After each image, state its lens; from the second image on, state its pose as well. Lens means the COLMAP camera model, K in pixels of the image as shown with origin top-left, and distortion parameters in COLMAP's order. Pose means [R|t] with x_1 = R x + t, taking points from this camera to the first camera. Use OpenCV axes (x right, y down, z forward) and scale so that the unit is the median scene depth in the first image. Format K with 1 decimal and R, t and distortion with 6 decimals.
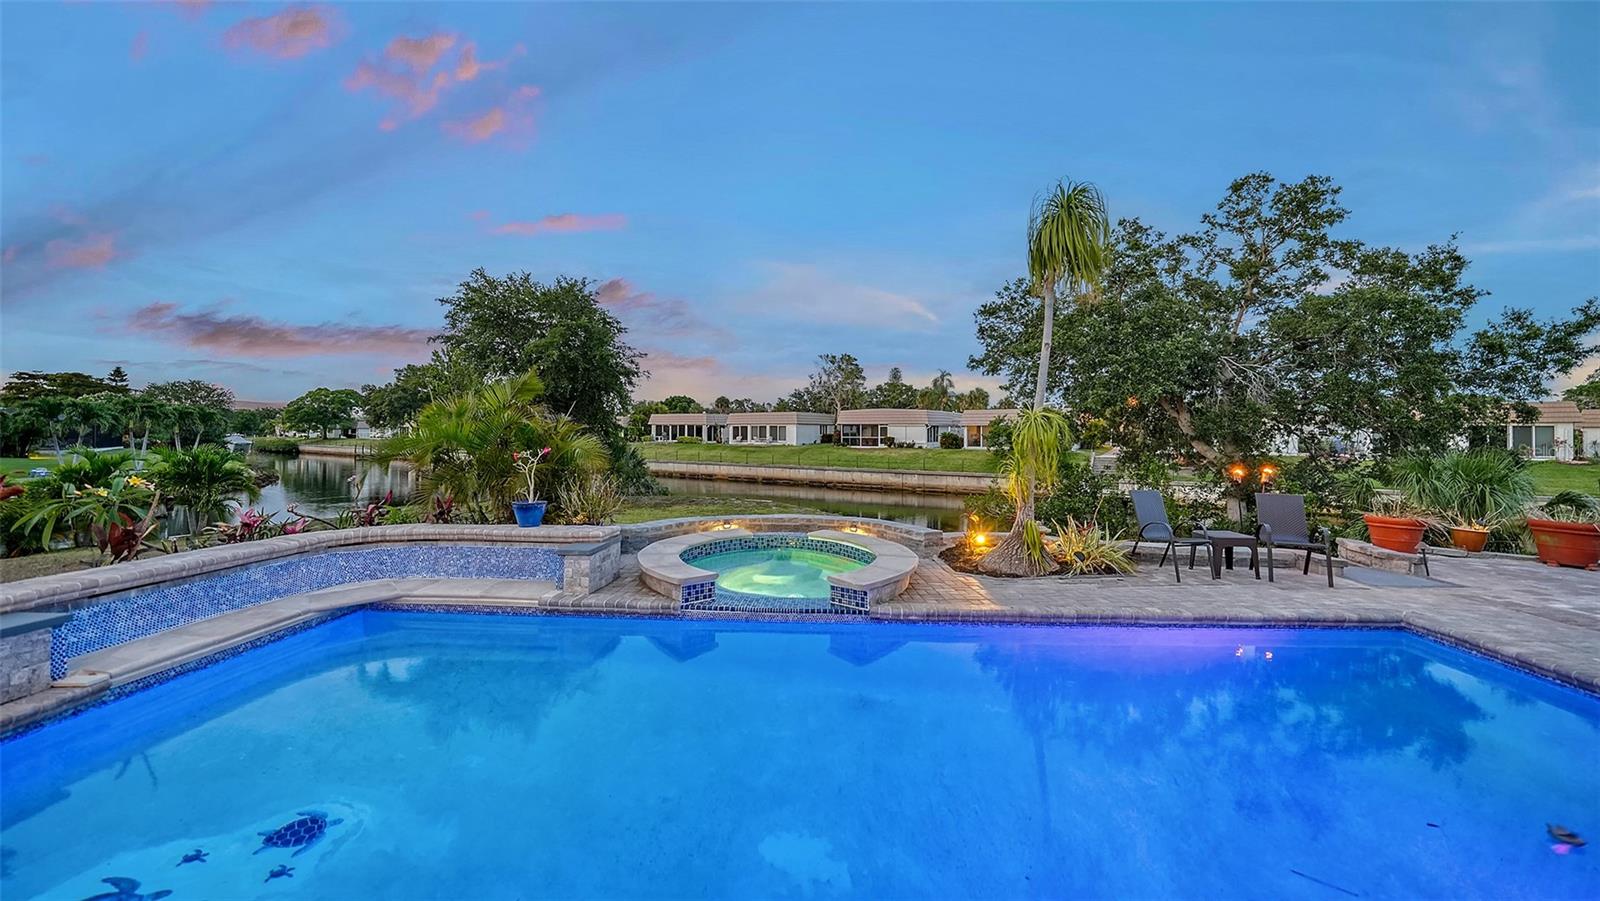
lens RADIAL K [[566.5, 0, 801.7], [0, 566.5, 422.2], [0, 0, 1]] dist [-0.017312, 0.000230]
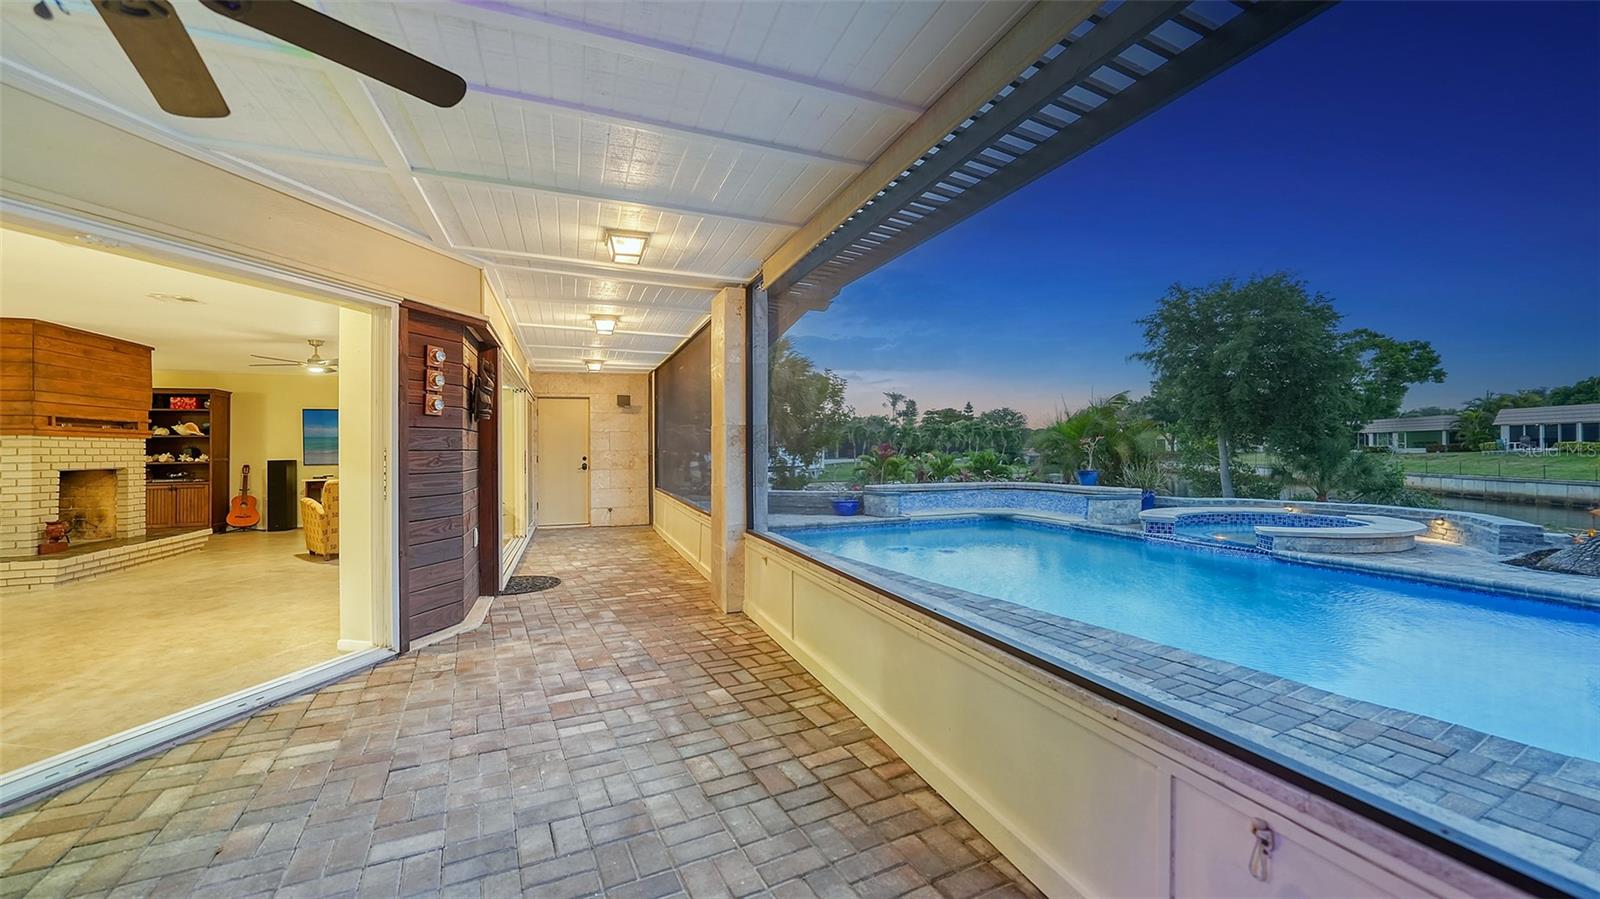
lens RADIAL K [[630.1, 0, 800.0], [0, 630.1, 449.5], [0, 0, 1]] dist [-0.006975, 0.000411]
pose [[0.395350, -0.010807, -0.918467, 0.093557], [0.031676, 0.999496, 0.001874, 0.006175], [0.917984, -0.029834, 0.395493, -0.049419]]
